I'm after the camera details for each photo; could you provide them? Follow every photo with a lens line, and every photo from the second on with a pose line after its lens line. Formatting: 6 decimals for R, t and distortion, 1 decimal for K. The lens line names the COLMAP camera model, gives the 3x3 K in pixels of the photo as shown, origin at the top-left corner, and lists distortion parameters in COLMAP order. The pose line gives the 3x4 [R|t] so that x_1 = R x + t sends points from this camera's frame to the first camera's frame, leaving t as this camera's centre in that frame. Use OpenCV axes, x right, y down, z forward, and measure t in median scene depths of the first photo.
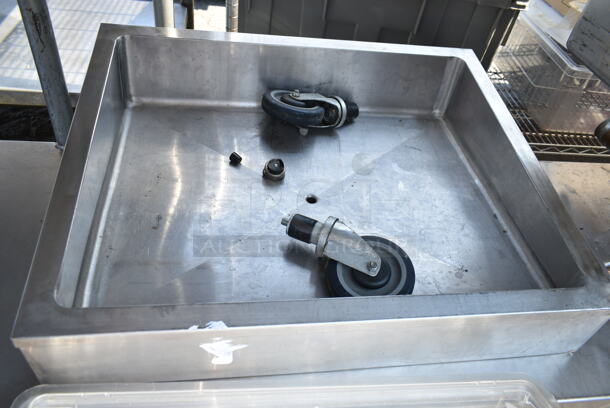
lens RADIAL K [[468.0, 0, 303.6], [0, 468.0, 206.9], [0, 0, 1]] dist [-0.021633, 0.005884]
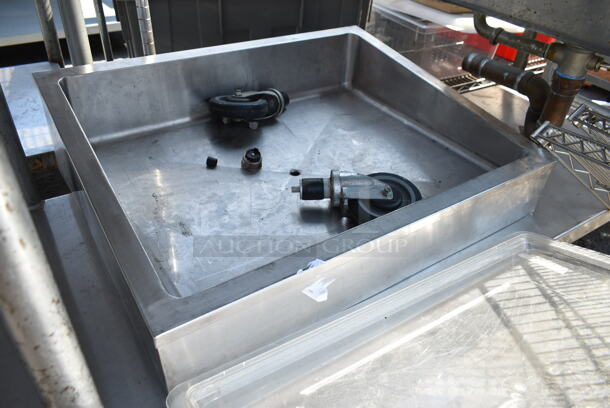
lens RADIAL K [[468.0, 0, 305.8], [0, 468.0, 207.9], [0, 0, 1]] dist [-0.021633, 0.005884]
pose [[0.896273, -0.326137, 0.300548, -0.298763], [0.345864, 0.938190, -0.013343, 0.079930], [-0.277619, 0.115907, 0.953673, -0.052285]]
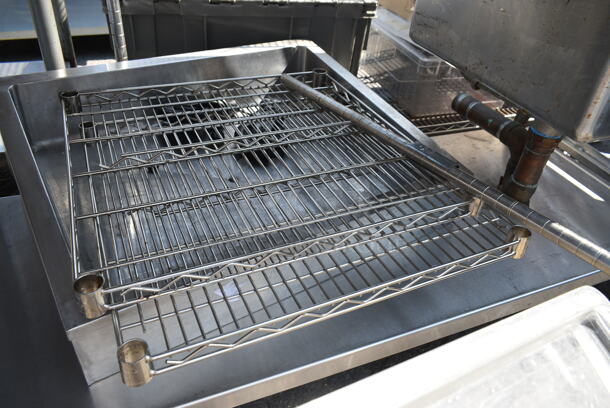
lens RADIAL K [[468.0, 0, 305.2], [0, 468.0, 209.0], [0, 0, 1]] dist [-0.021633, 0.005884]
pose [[0.959191, -0.205543, 0.194177, -0.030955], [0.218685, 0.974583, -0.048626, 0.085924], [-0.179247, 0.089106, 0.979761, -0.109625]]
